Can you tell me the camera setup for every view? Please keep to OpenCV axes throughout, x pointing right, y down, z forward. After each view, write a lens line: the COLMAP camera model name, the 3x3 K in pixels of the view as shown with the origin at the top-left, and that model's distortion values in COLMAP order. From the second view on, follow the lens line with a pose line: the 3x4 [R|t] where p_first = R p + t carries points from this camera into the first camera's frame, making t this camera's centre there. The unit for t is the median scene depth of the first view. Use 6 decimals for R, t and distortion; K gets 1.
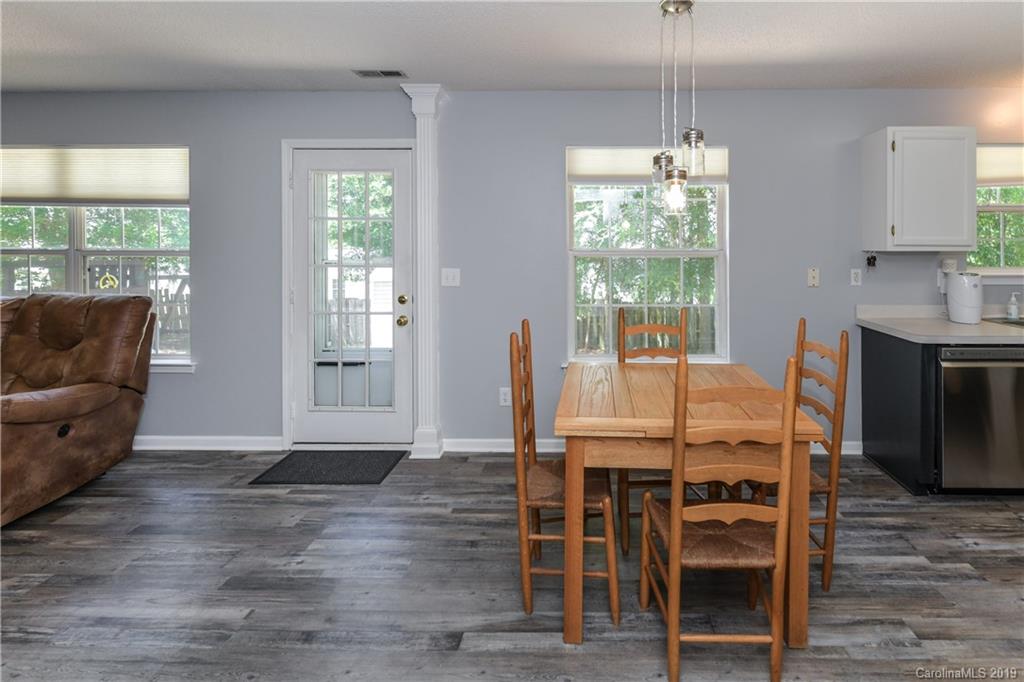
lens RADIAL K [[531.2, 0, 513.3], [0, 531.2, 255.5], [0, 0, 1]] dist [0.002996, 0.000189]
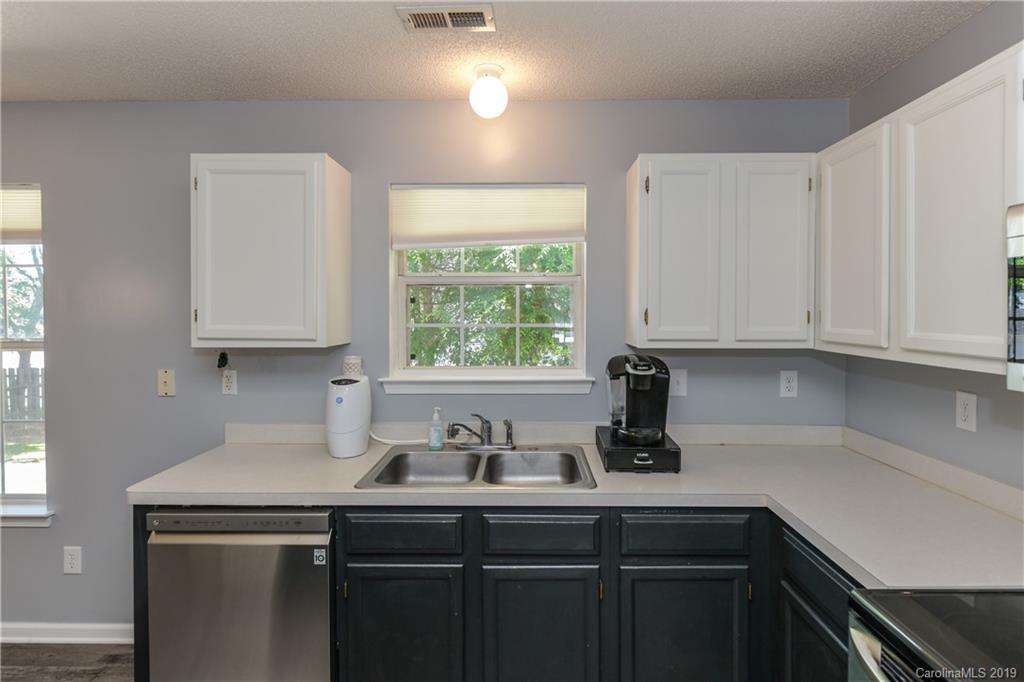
lens RADIAL K [[525.4, 0, 513.8], [0, 525.4, 317.7], [0, 0, 1]] dist [0.000373, 0.000079]
pose [[0.999985, -0.000608, 0.005399, 1.117429], [0.000552, 0.999947, 0.010254, -0.053210], [-0.005405, -0.010251, 0.999933, 0.373705]]
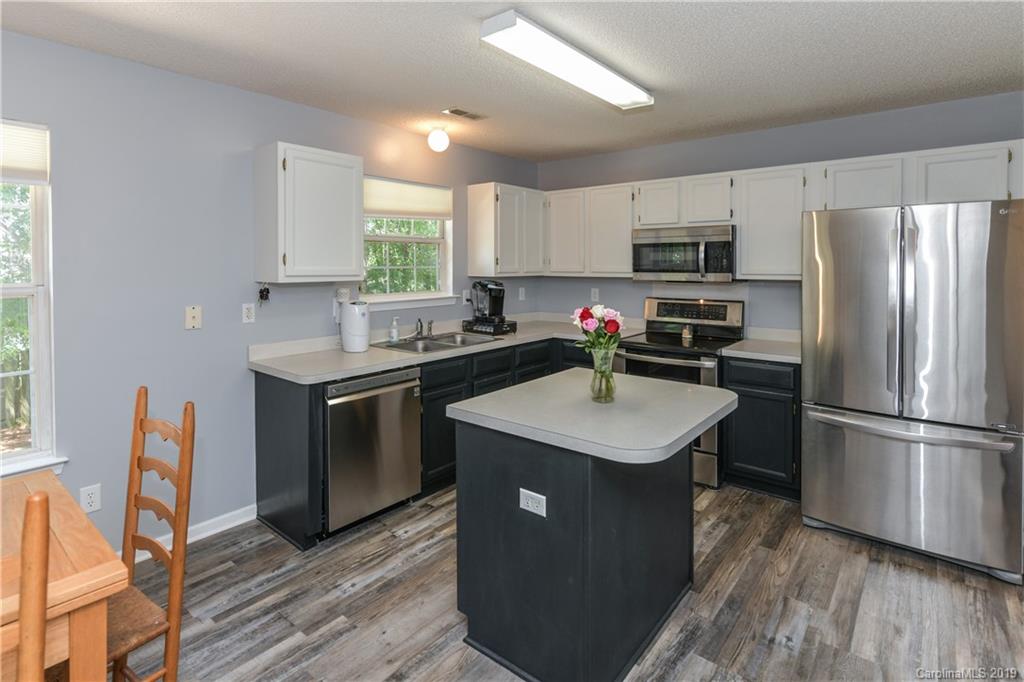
lens RADIAL K [[516.6, 0, 519.9], [0, 516.6, 268.7], [0, 0, 1]] dist [0.001224, 0.000074]
pose [[0.614177, -0.009828, 0.789107, 0.290589], [0.001030, 0.999932, 0.011652, -0.043976], [-0.789168, -0.006344, 0.614145, 0.168589]]
